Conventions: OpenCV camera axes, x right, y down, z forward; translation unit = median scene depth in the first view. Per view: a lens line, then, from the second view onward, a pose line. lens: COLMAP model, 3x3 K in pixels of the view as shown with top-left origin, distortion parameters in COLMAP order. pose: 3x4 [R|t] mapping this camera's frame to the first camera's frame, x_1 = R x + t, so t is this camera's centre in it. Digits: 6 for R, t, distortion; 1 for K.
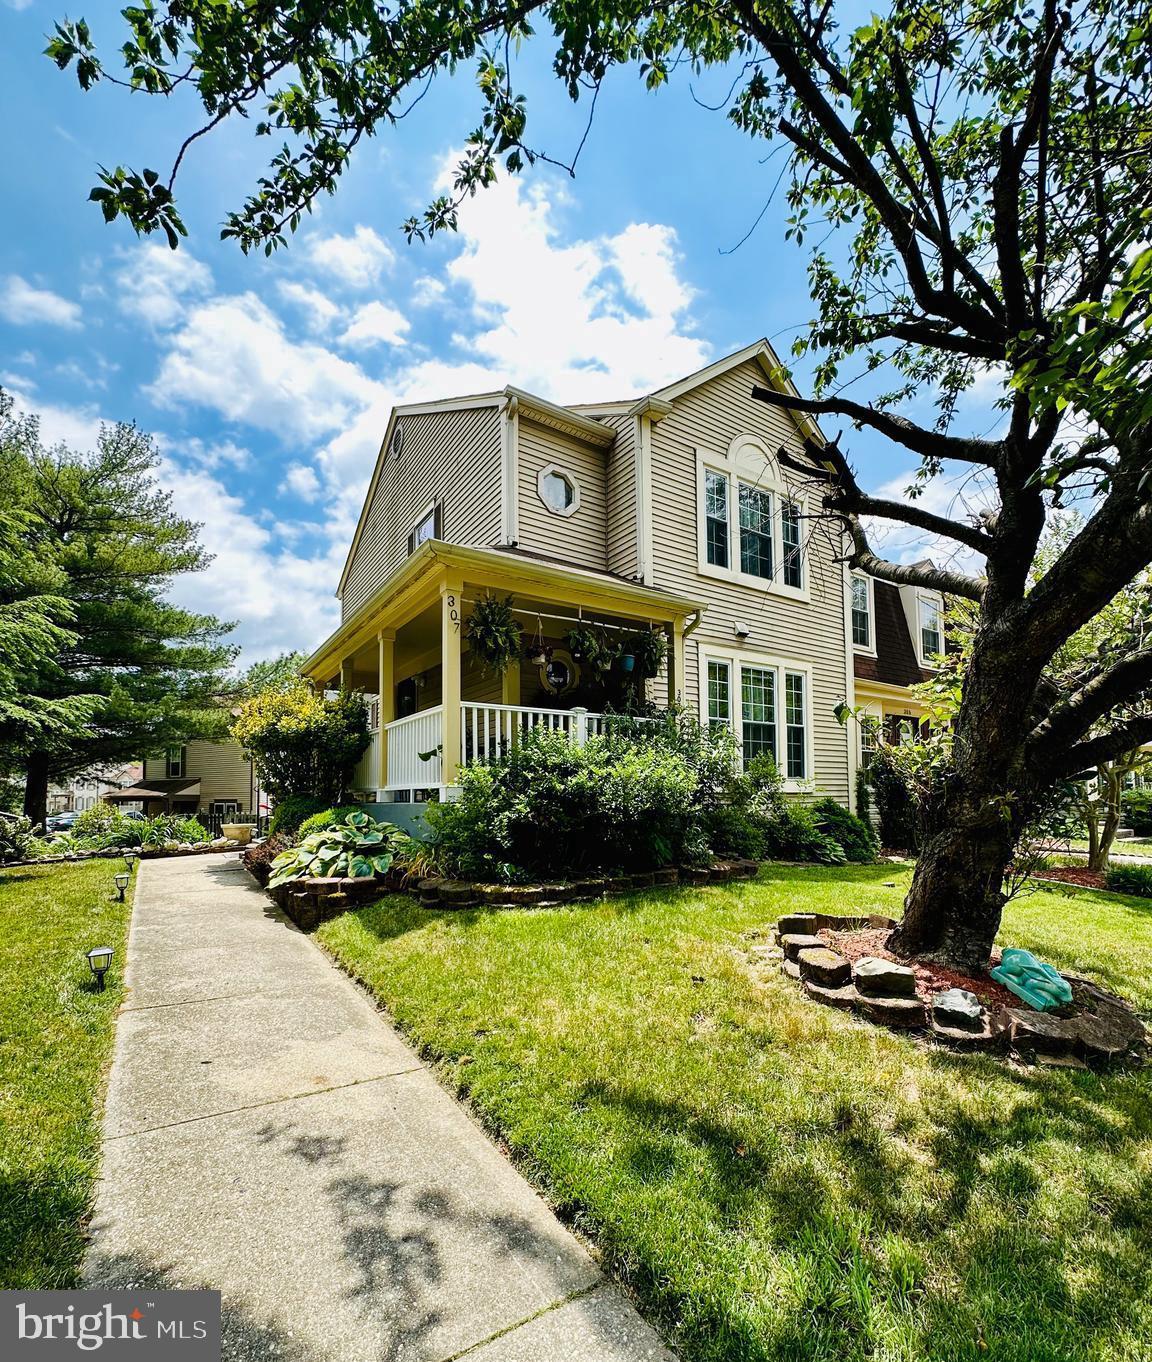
lens RADIAL K [[618.8, 0, 576.9], [0, 618.8, 764.1], [0, 0, 1]] dist [-0.002566, -0.000030]
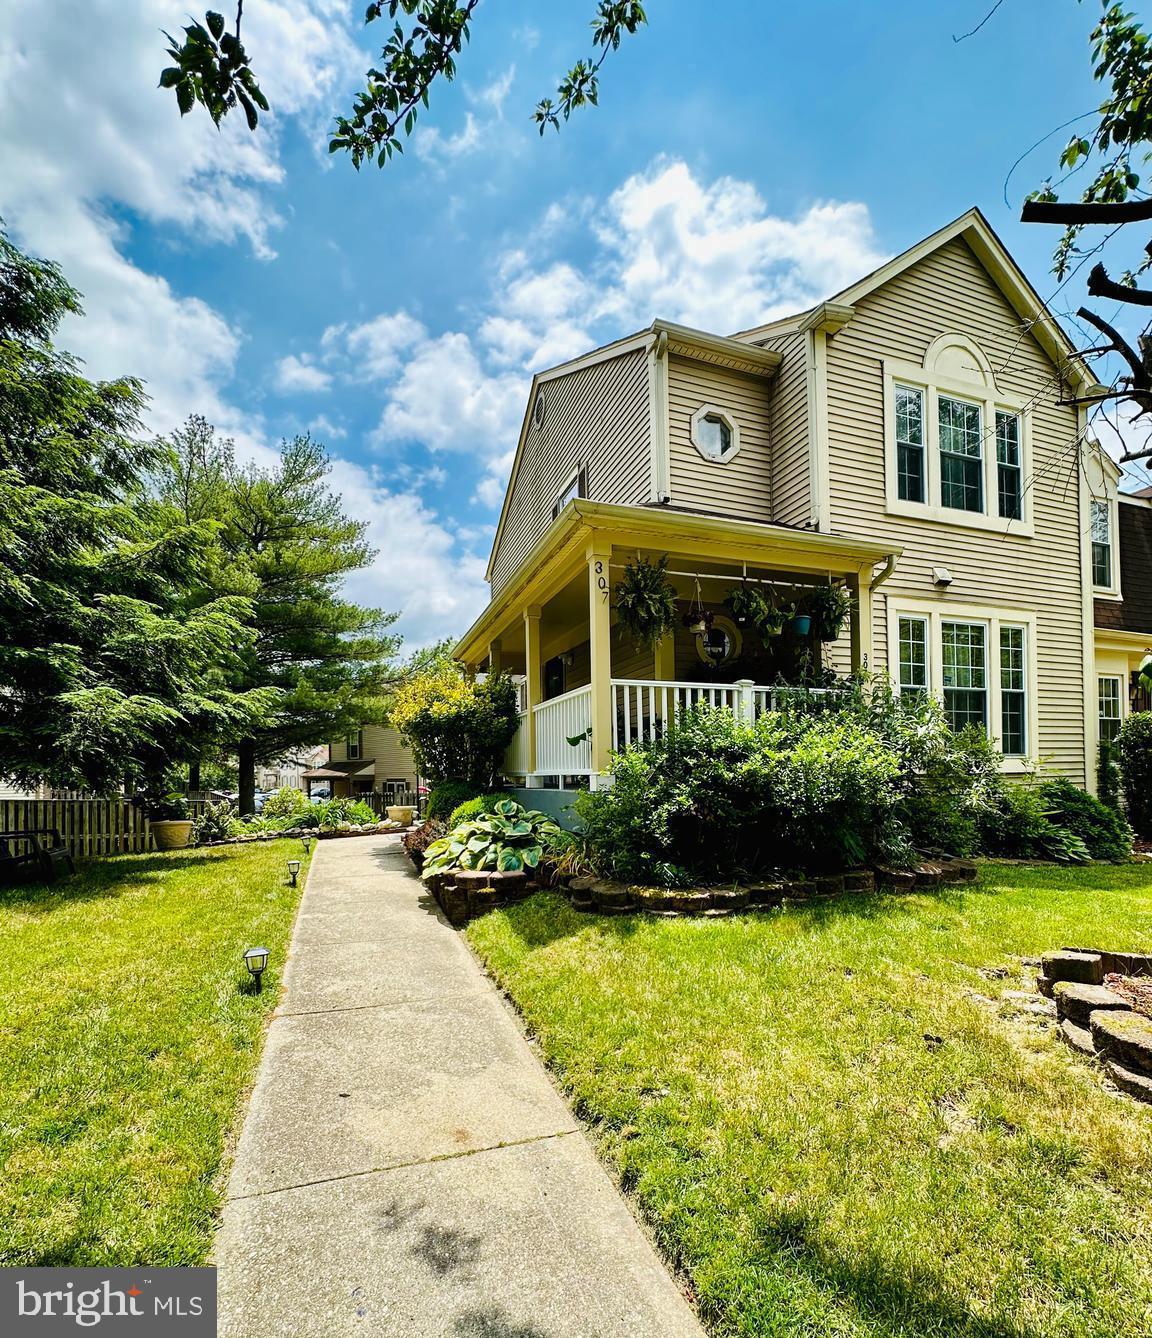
lens RADIAL K [[619.1, 0, 575.1], [0, 619.1, 765.6], [0, 0, 1]] dist [-0.002178, -0.000093]
pose [[0.971216, -0.010312, -0.237979, -0.023860], [0.020380, 0.998996, 0.039885, -0.011877], [0.237328, -0.043587, 0.970451, 0.101407]]
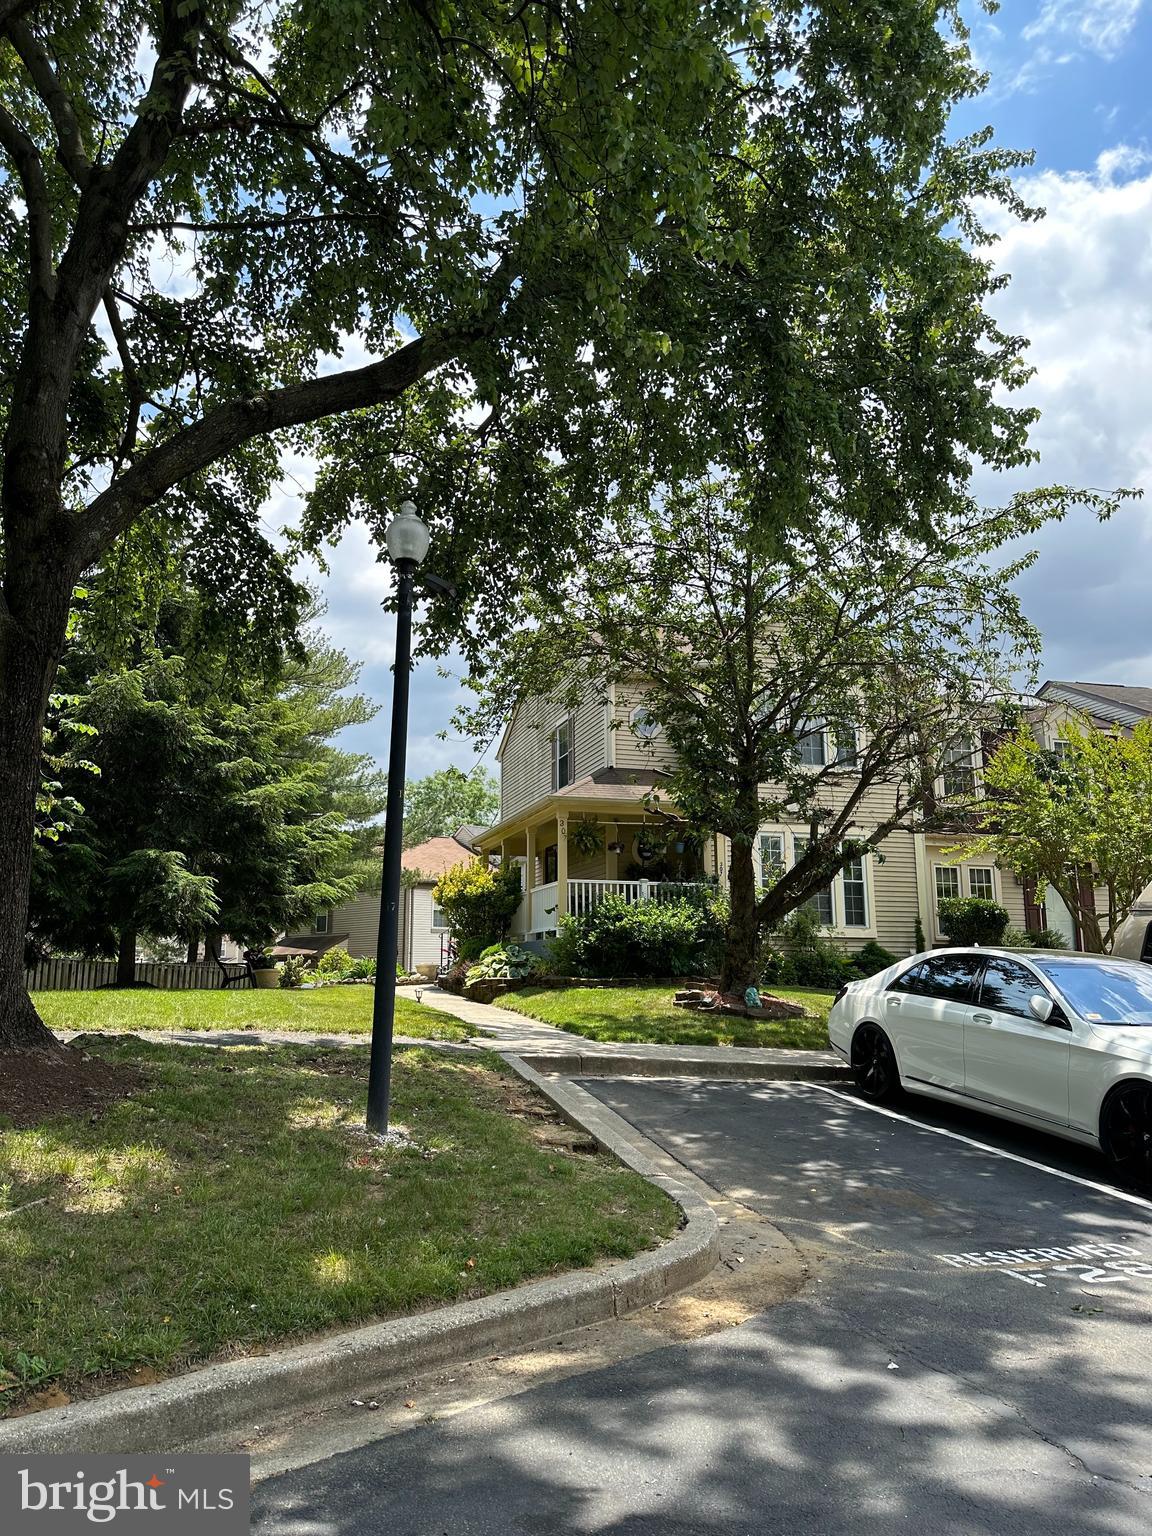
lens RADIAL K [[1064.8, 0, 570.9], [0, 1064.8, 746.2], [0, 0, 1]] dist [0.062956, 0.000206]
pose [[0.957552, -0.054530, -0.283057, 0.674136], [0.009488, 0.987375, -0.158117, 0.003386], [0.288105, 0.148719, 0.945980, -1.851350]]
